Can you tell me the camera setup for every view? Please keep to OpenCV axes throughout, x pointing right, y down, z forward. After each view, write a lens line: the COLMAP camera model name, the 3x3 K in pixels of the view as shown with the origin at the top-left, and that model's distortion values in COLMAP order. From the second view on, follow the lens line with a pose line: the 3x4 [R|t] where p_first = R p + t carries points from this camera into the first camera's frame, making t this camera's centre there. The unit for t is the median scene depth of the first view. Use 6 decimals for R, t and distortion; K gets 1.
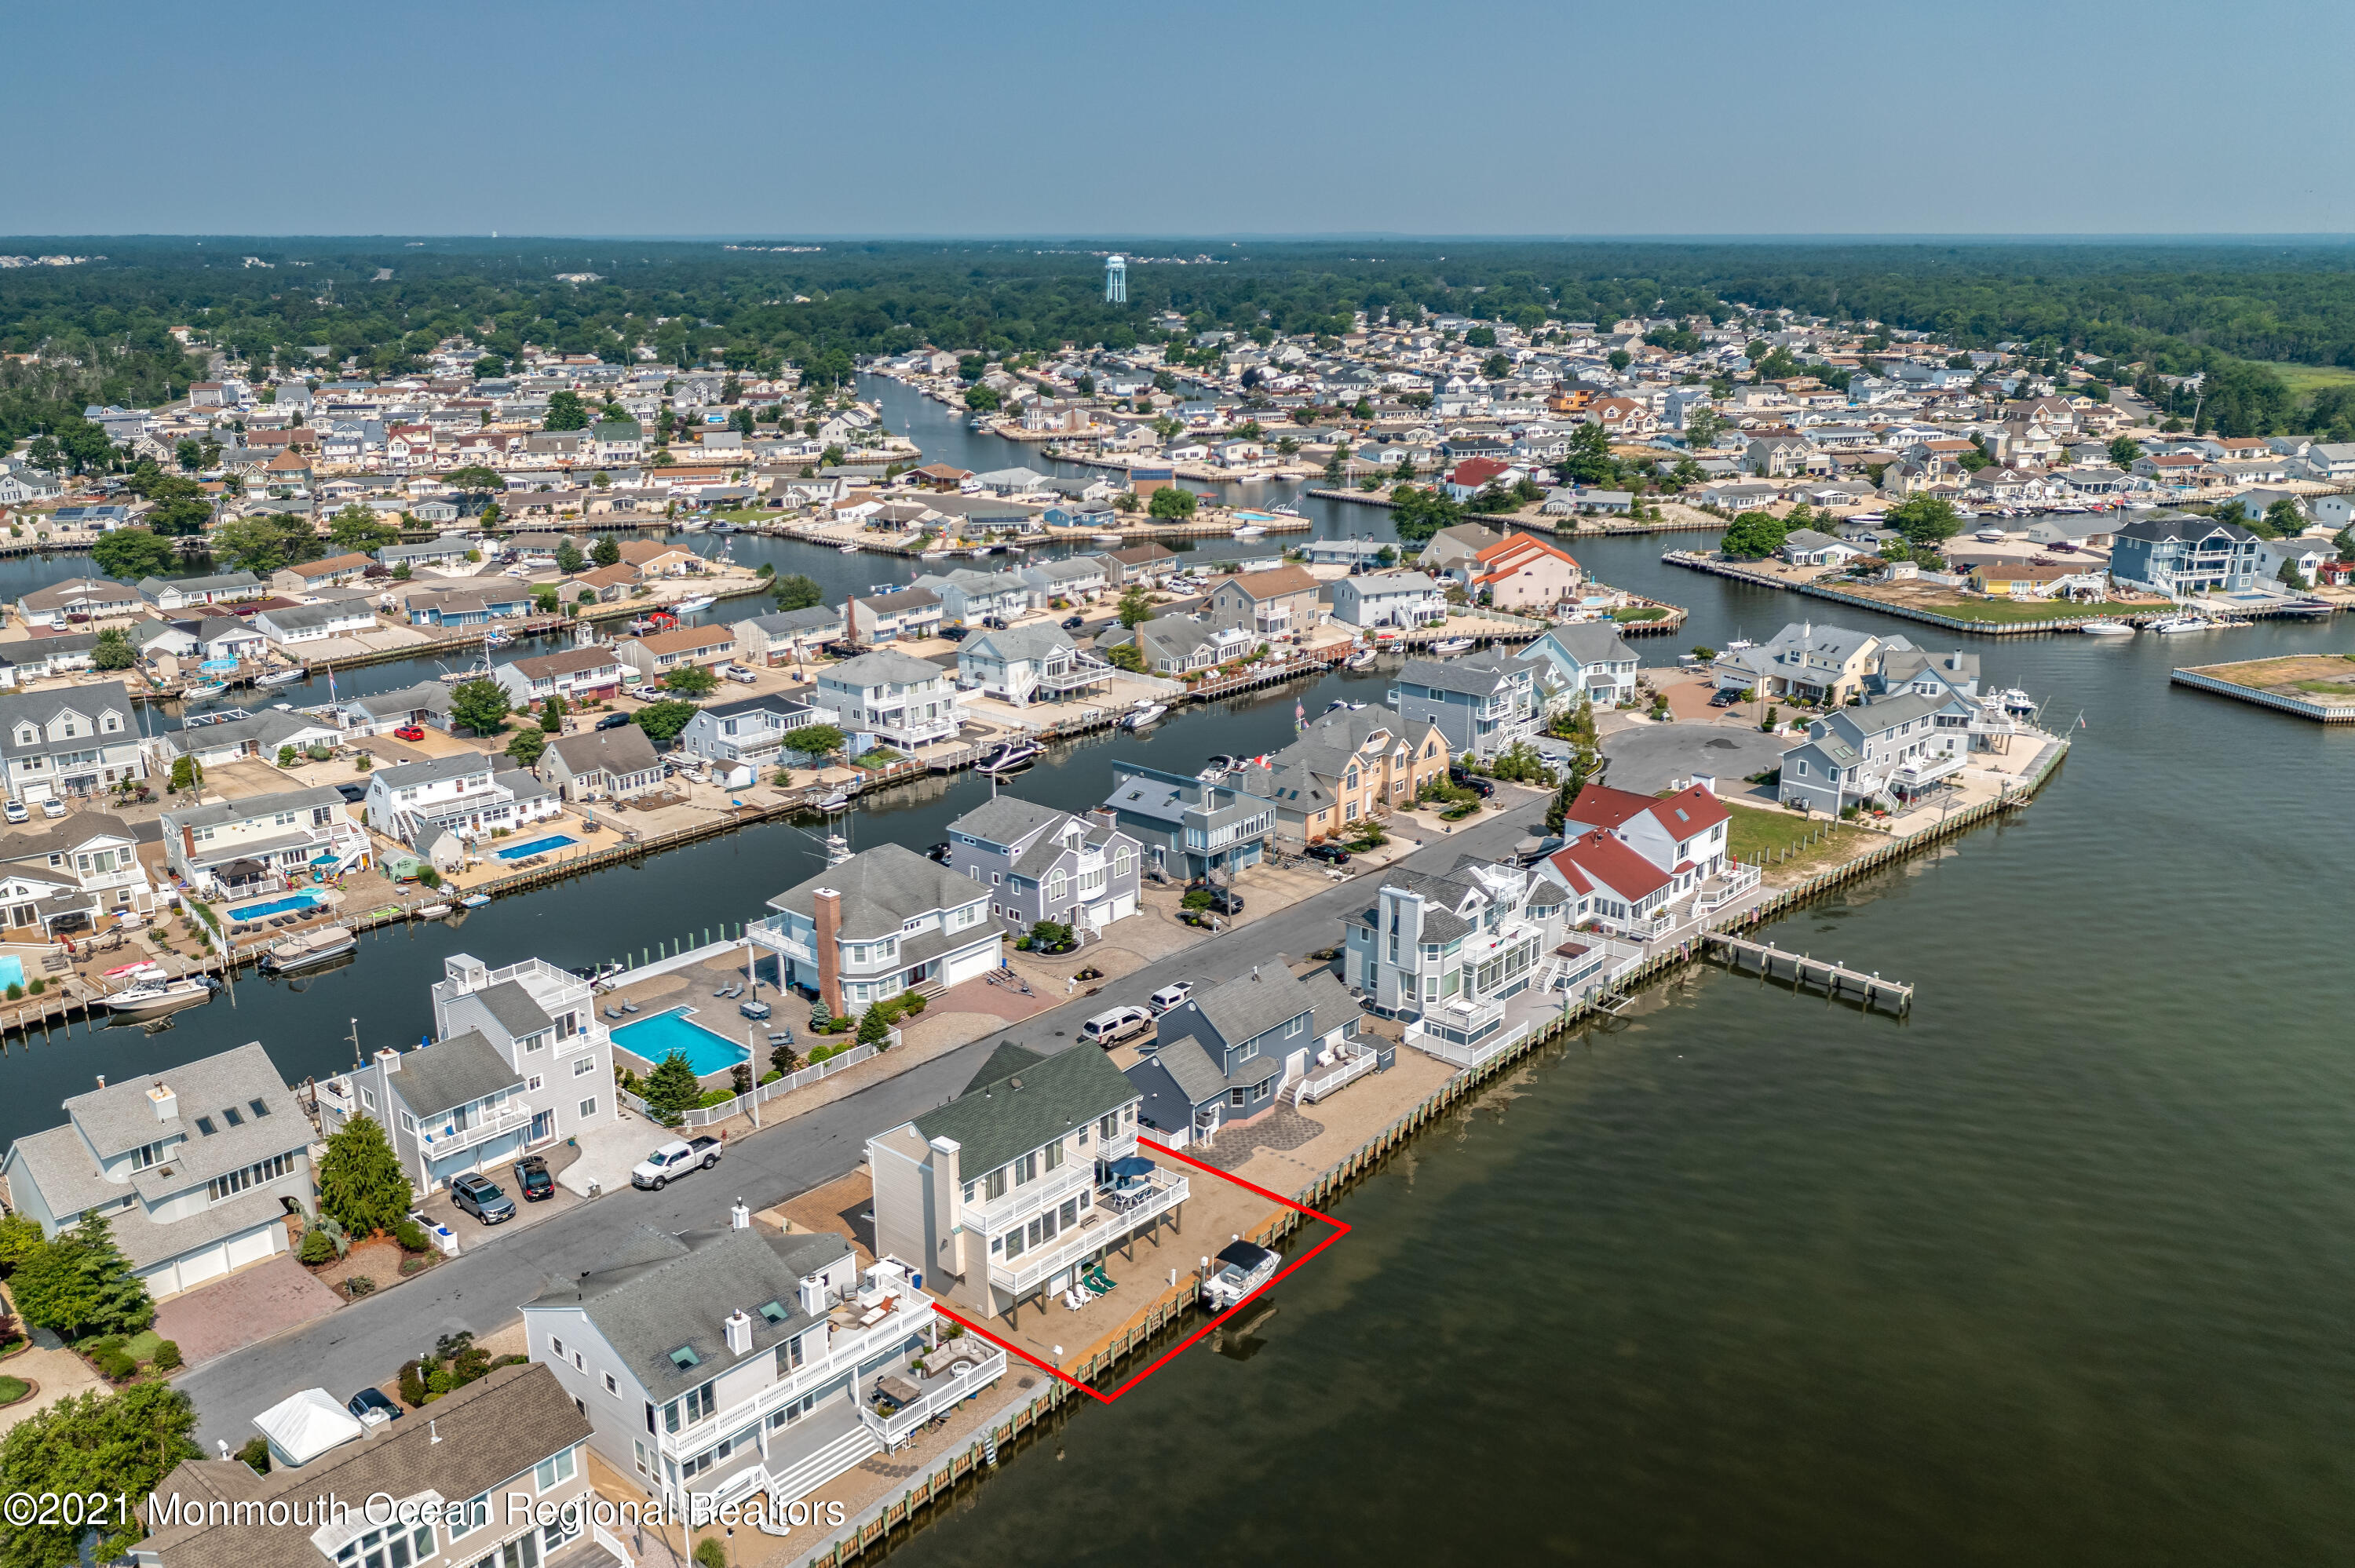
lens RADIAL K [[1852.0, 0, 1170.2], [0, 1852.0, 787.5], [0, 0, 1]] dist [0.001757, 0.004570]
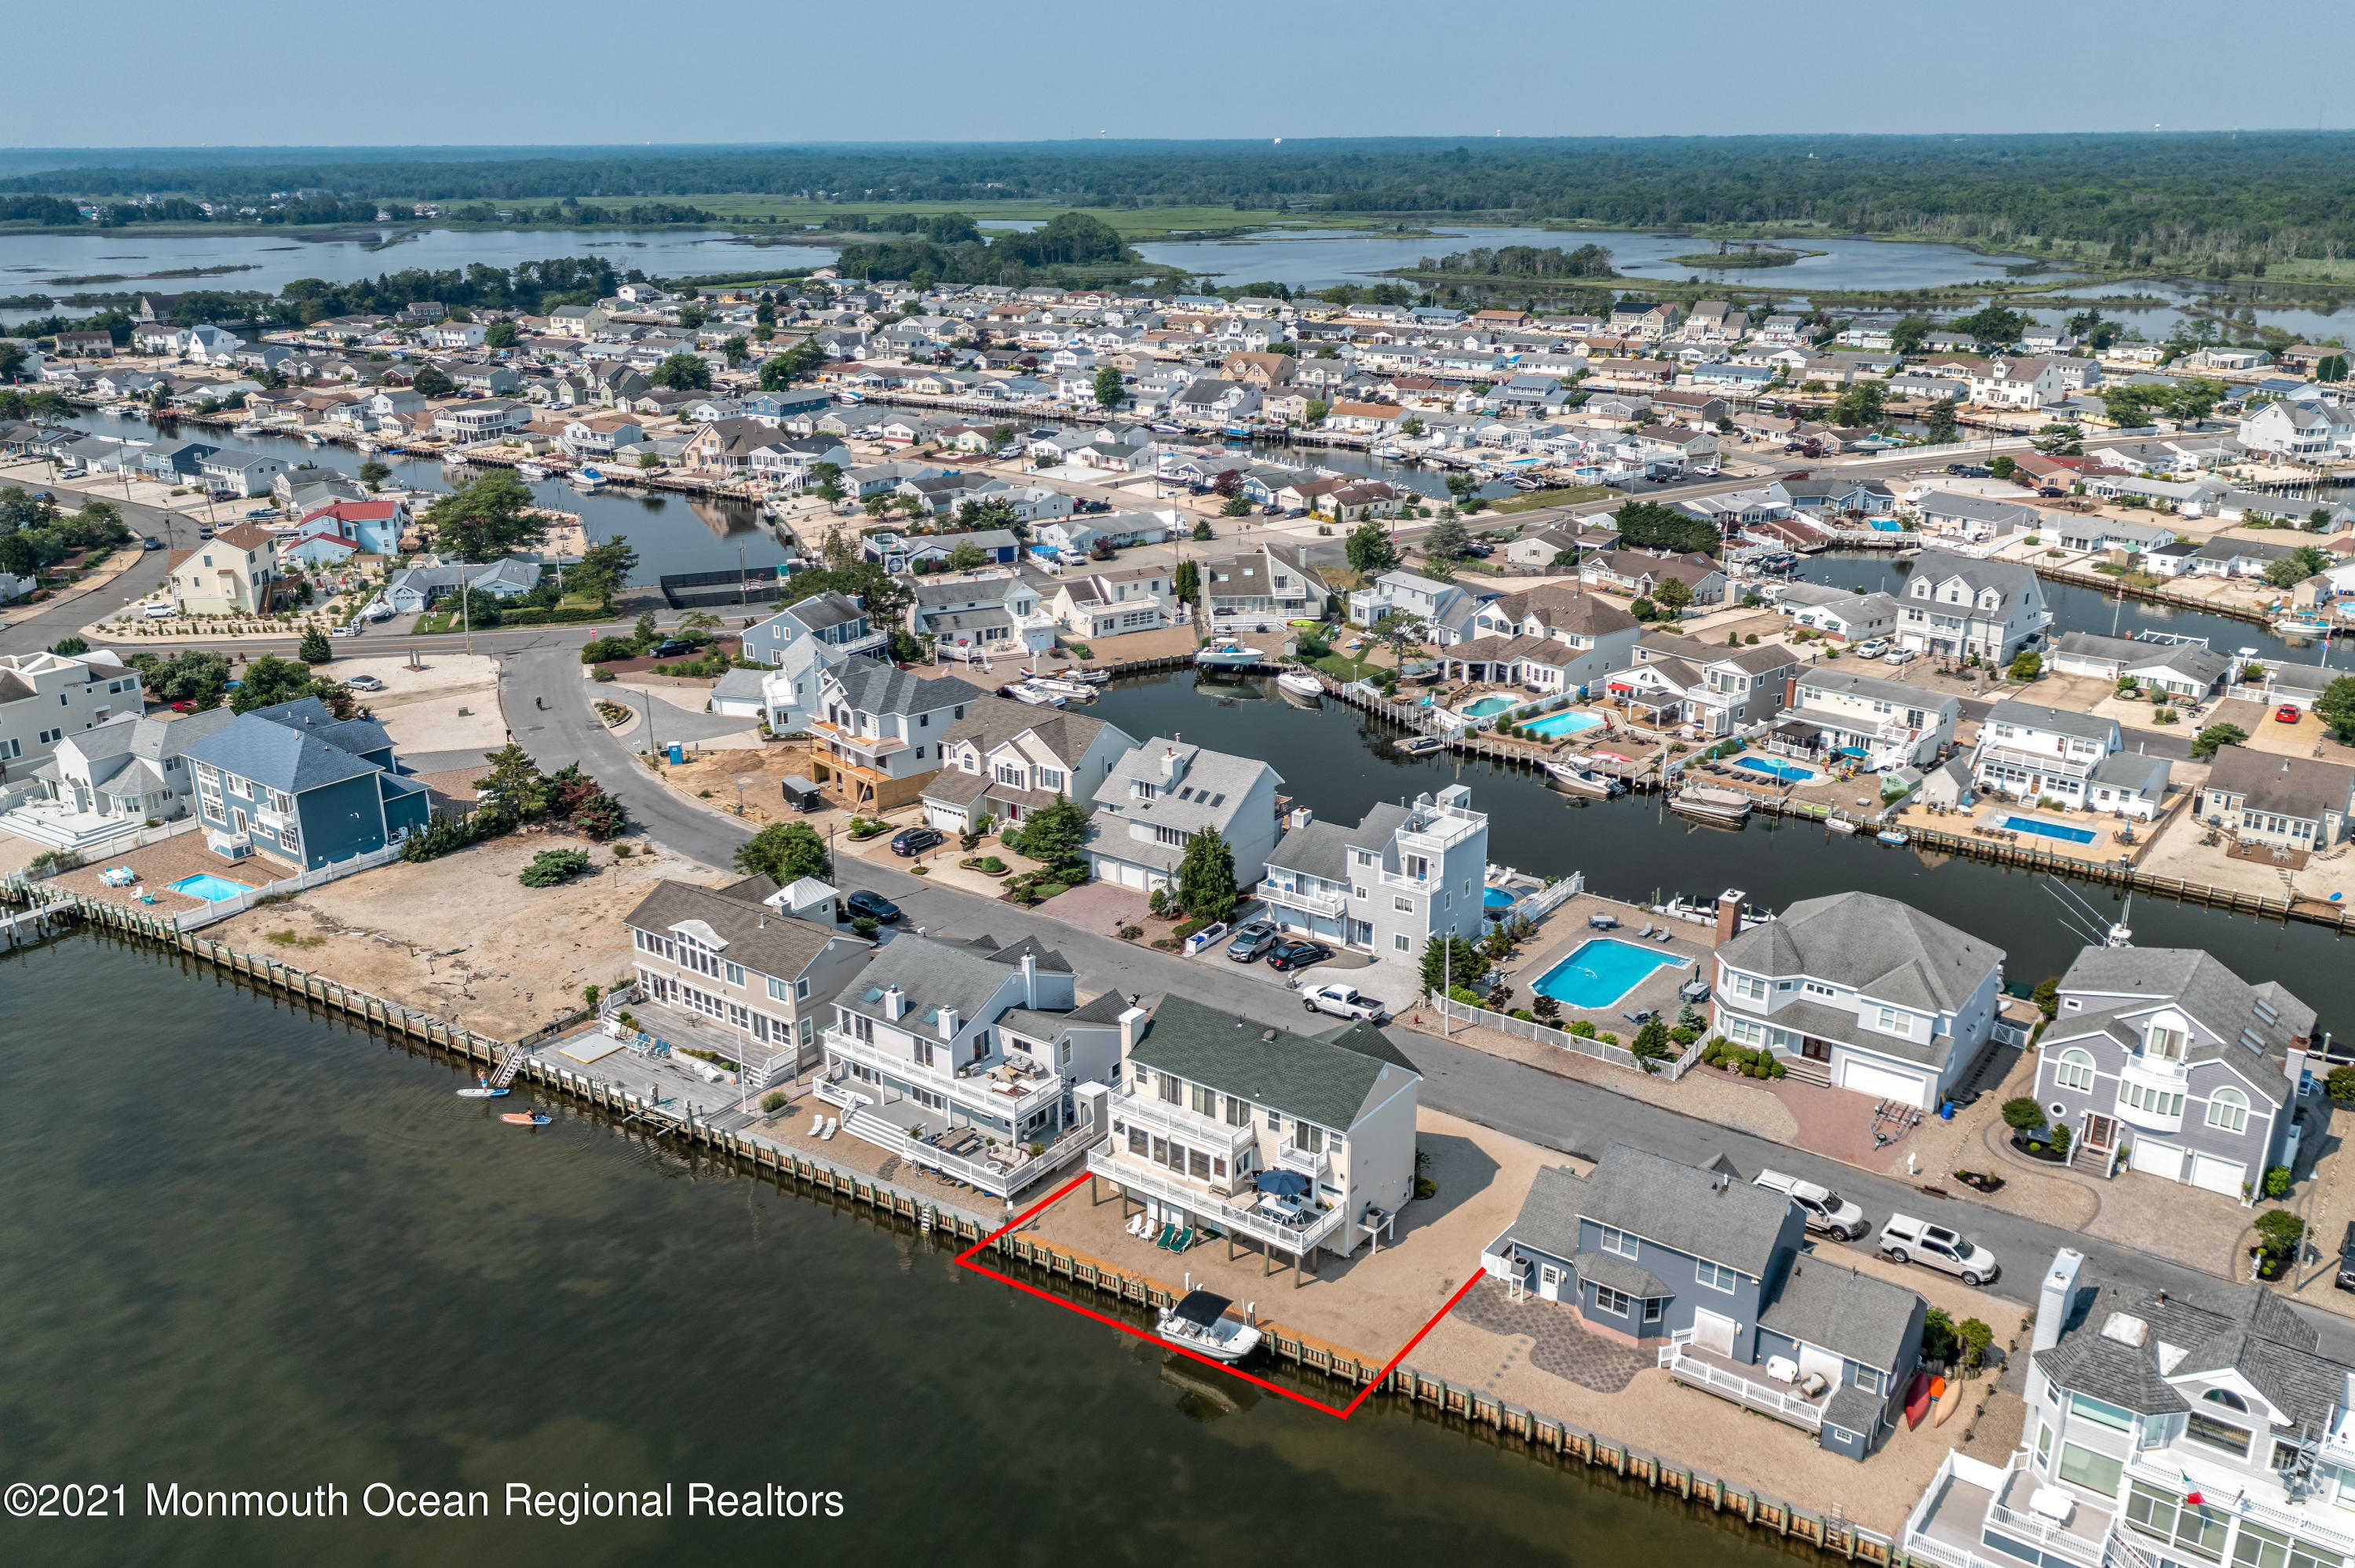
lens RADIAL K [[1852.0, 0, 1170.2], [0, 1852.0, 787.5], [0, 0, 1]] dist [0.001757, 0.004570]
pose [[0.091152, 0.333508, -0.938330, 0.550931], [-0.282659, 0.912164, 0.296750, -0.161844], [0.954880, 0.238179, 0.177415, 0.542974]]
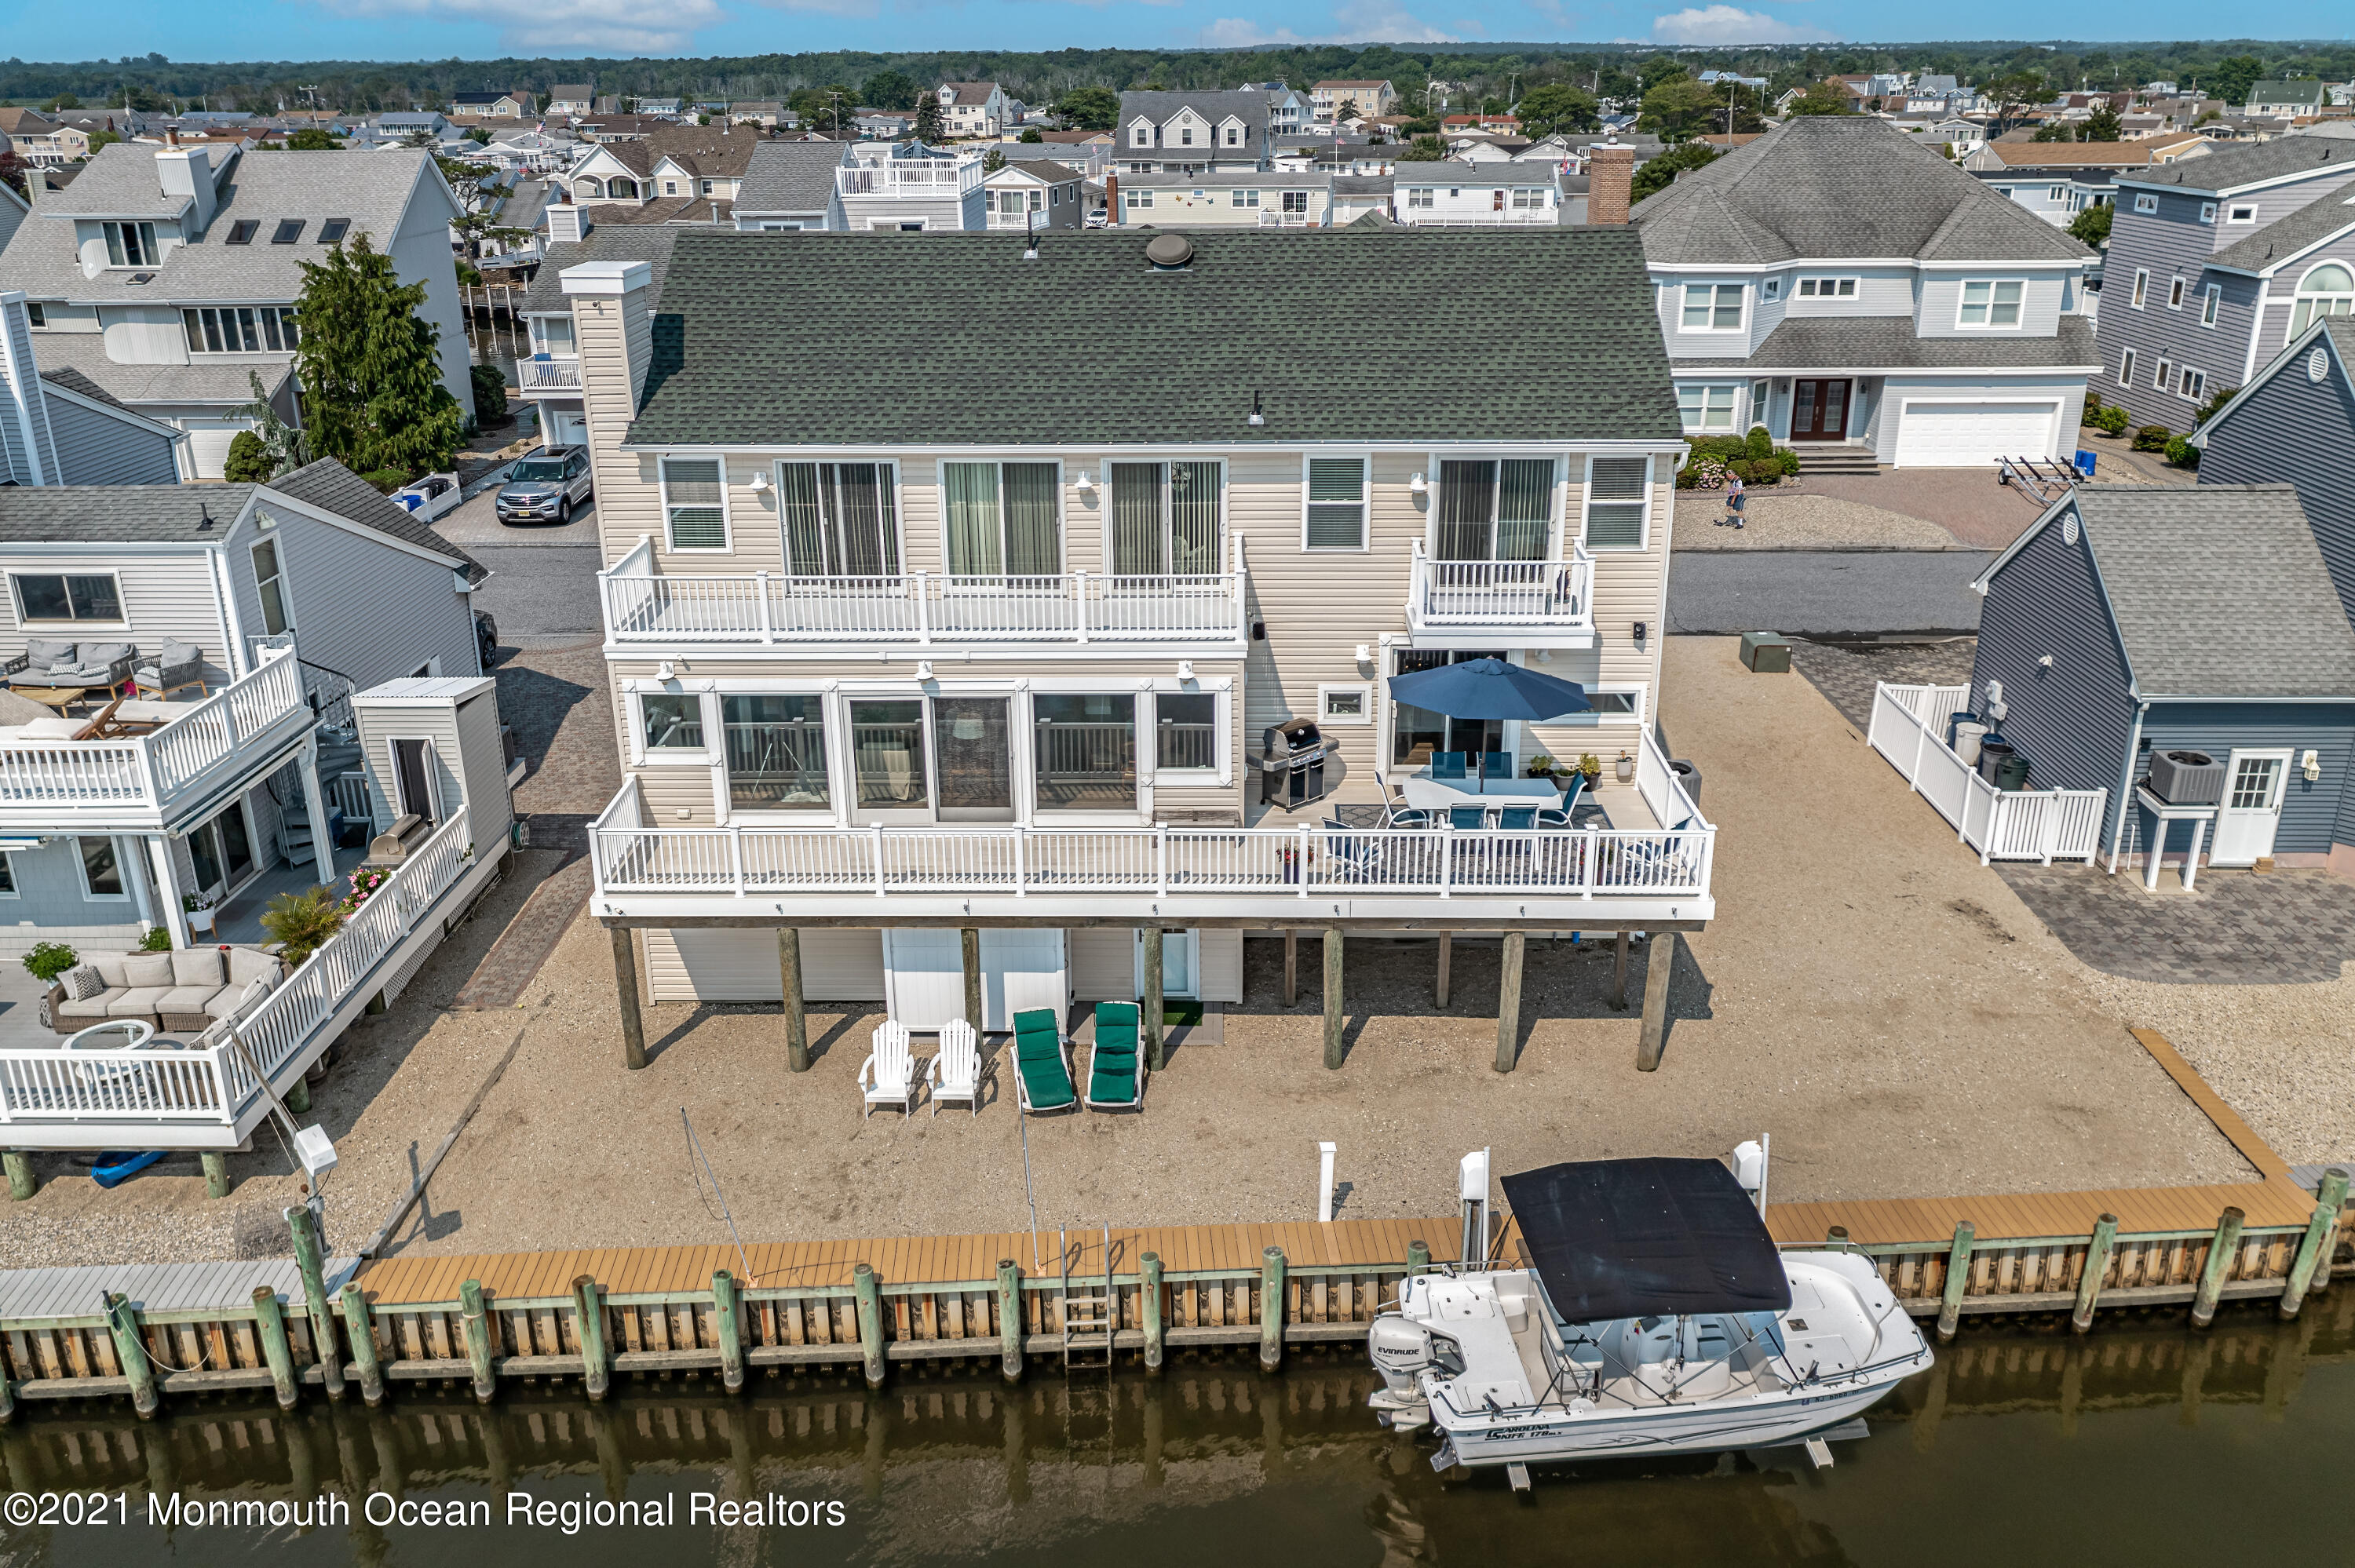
lens RADIAL K [[1899.4, 0, 1177.5], [0, 1899.4, 784.0], [0, 0, 1]] dist [-0.008738, 0.002037]
pose [[0.652608, 0.270563, -0.707742, 0.088653], [-0.213721, 0.961875, 0.170644, 0.135054], [0.726930, 0.039896, 0.685552, 0.595088]]
